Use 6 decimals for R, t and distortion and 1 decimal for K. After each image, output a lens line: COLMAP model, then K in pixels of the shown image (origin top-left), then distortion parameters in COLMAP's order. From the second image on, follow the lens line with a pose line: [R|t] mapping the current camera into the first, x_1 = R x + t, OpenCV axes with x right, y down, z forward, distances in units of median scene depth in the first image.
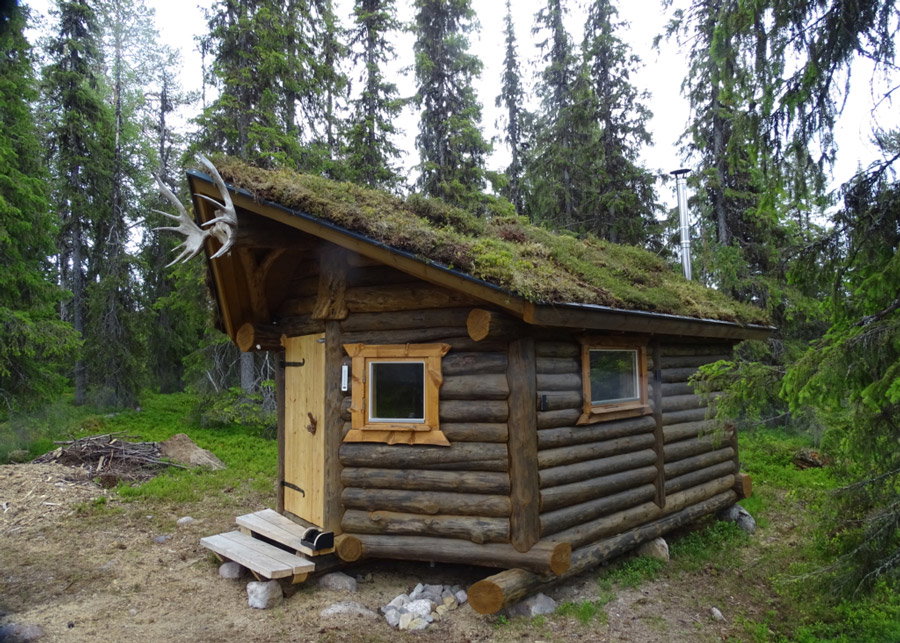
lens RADIAL K [[644.5, 0, 450.0], [0, 644.5, 321.5], [0, 0, 1]] dist [0.001159, -0.001475]
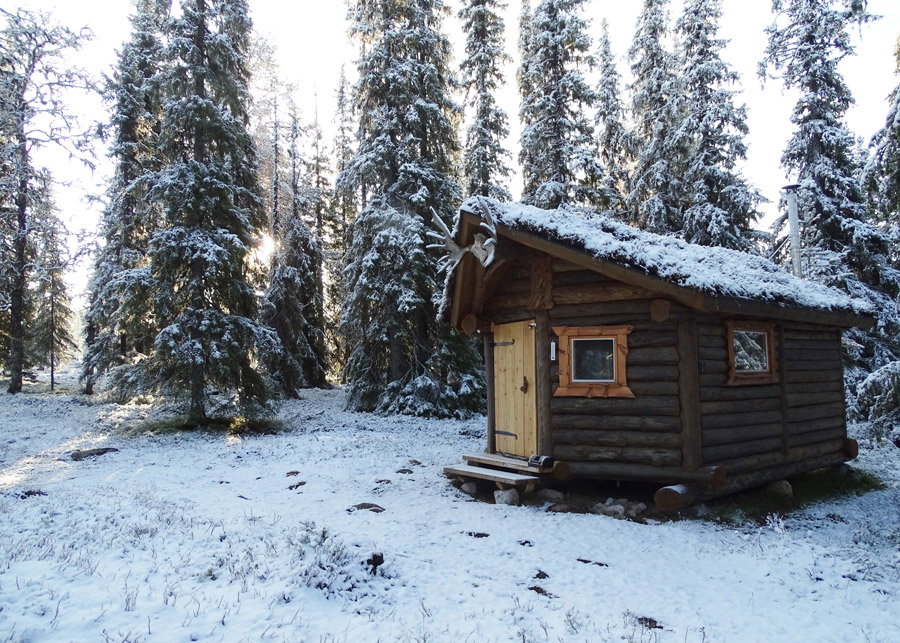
lens RADIAL K [[640.8, 0, 446.0], [0, 640.8, 338.6], [0, 0, 1]] dist [0.001635, 0.001099]
pose [[0.993052, -0.004037, -0.117604, -0.232994], [0.005523, 0.999909, 0.012306, 0.042338], [0.117544, -0.012870, 0.992984, -0.412215]]
